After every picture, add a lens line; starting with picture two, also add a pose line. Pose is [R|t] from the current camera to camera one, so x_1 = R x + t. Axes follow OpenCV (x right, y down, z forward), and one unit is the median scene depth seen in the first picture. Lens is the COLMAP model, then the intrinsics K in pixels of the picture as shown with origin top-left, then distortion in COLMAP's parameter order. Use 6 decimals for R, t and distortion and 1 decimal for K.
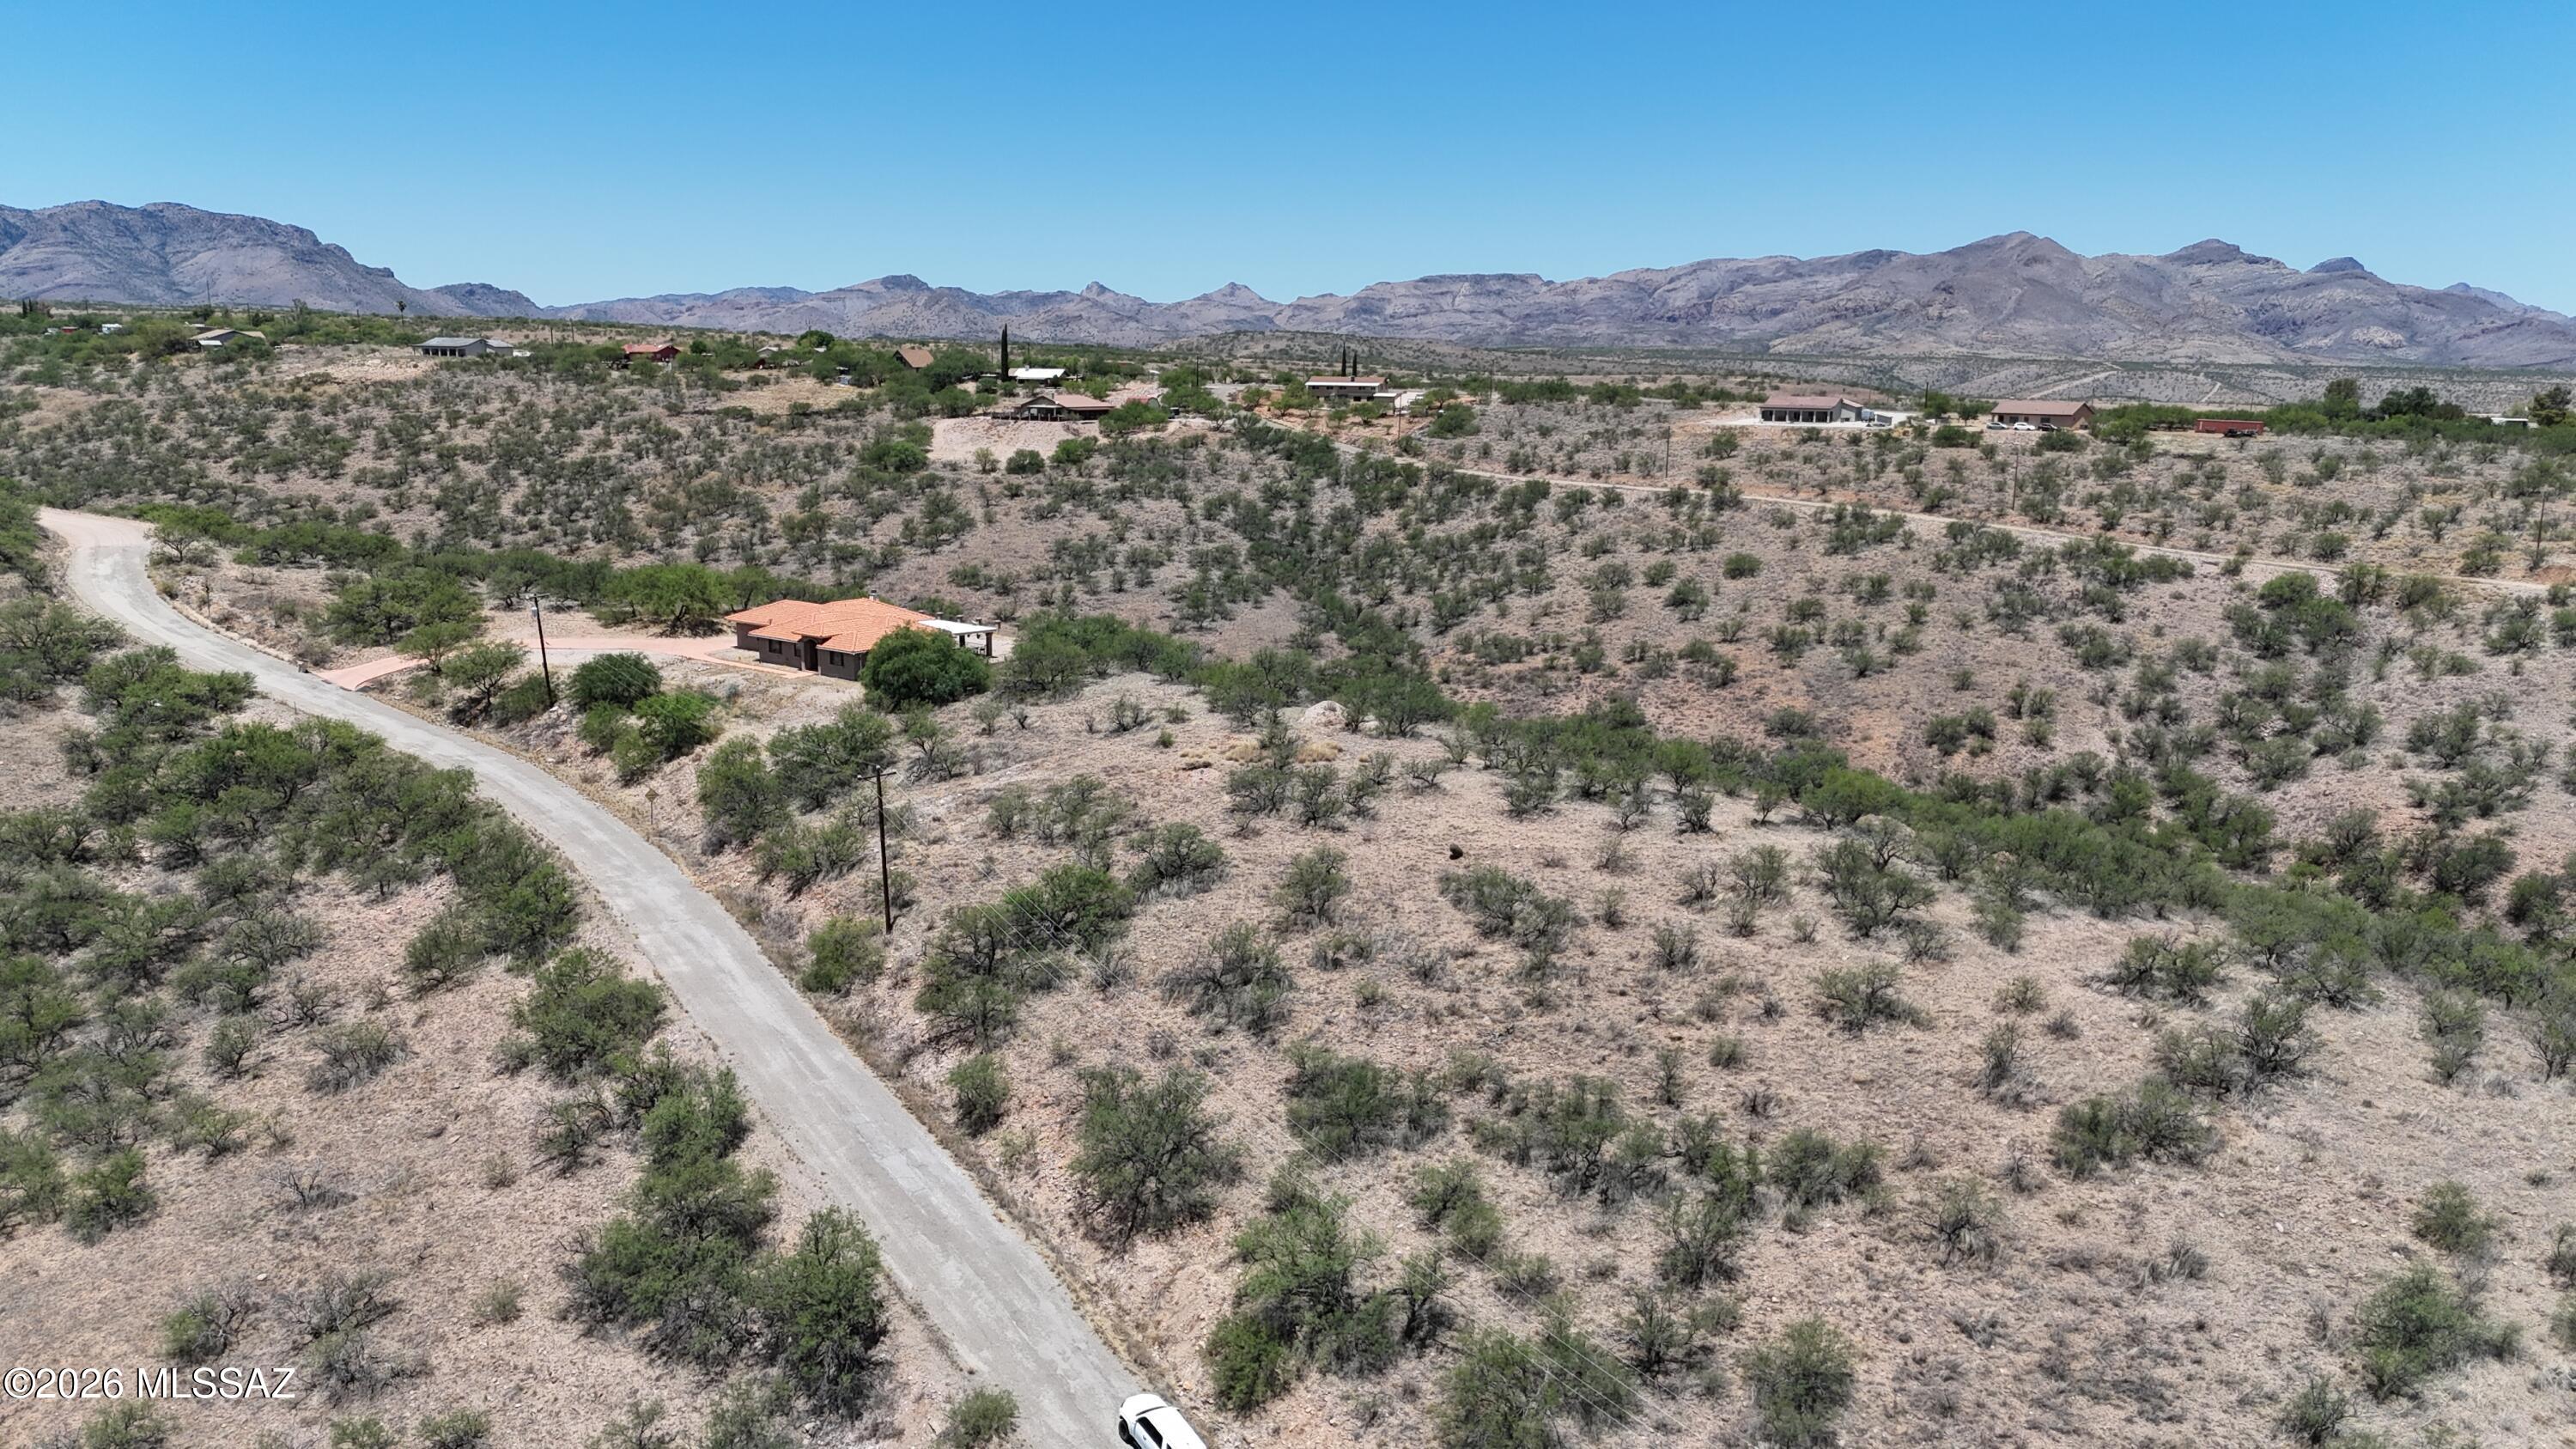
lens RADIAL K [[1970.7, 0, 1283.6], [0, 1970.7, 731.8], [0, 0, 1]] dist [0.063990, -0.062390]
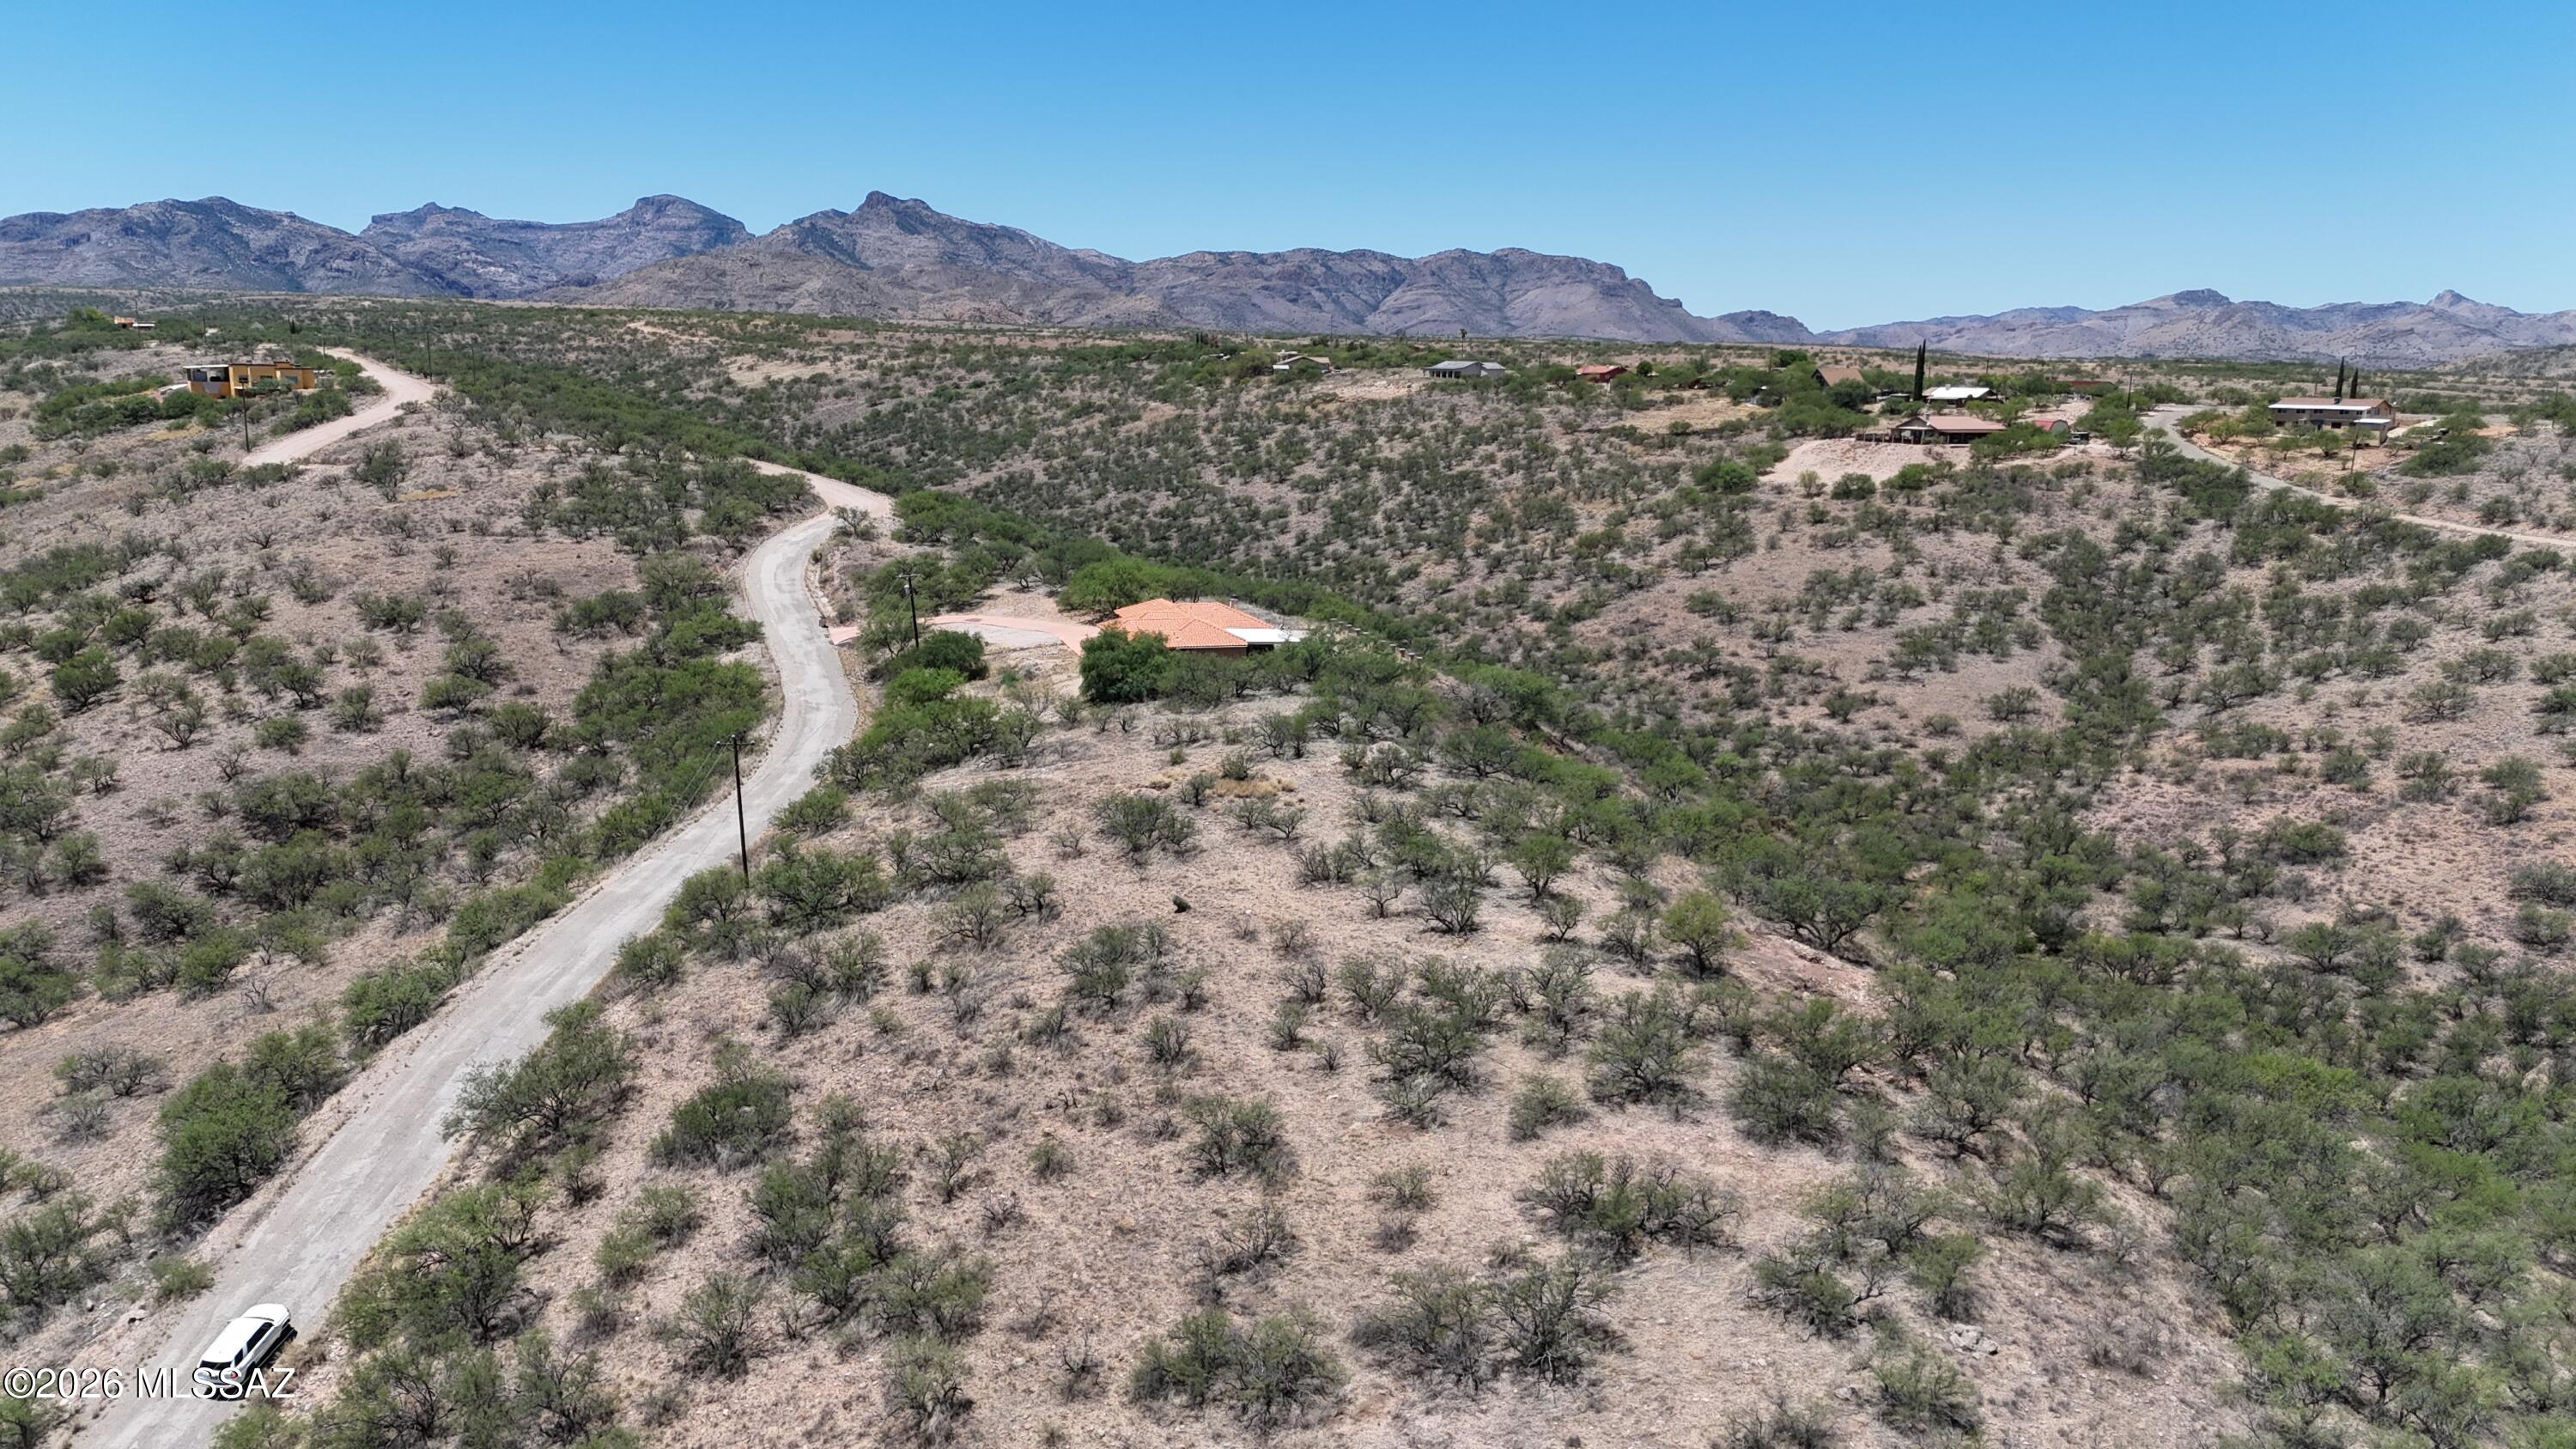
lens RADIAL K [[1970.7, 0, 1284.9], [0, 1970.7, 716.0], [0, 0, 1]] dist [0.063990, -0.062390]
pose [[0.787032, 0.107959, -0.607392, 0.206892], [-0.119779, 0.992574, 0.021216, -0.015615], [0.605172, 0.056055, 0.794119, 0.093458]]
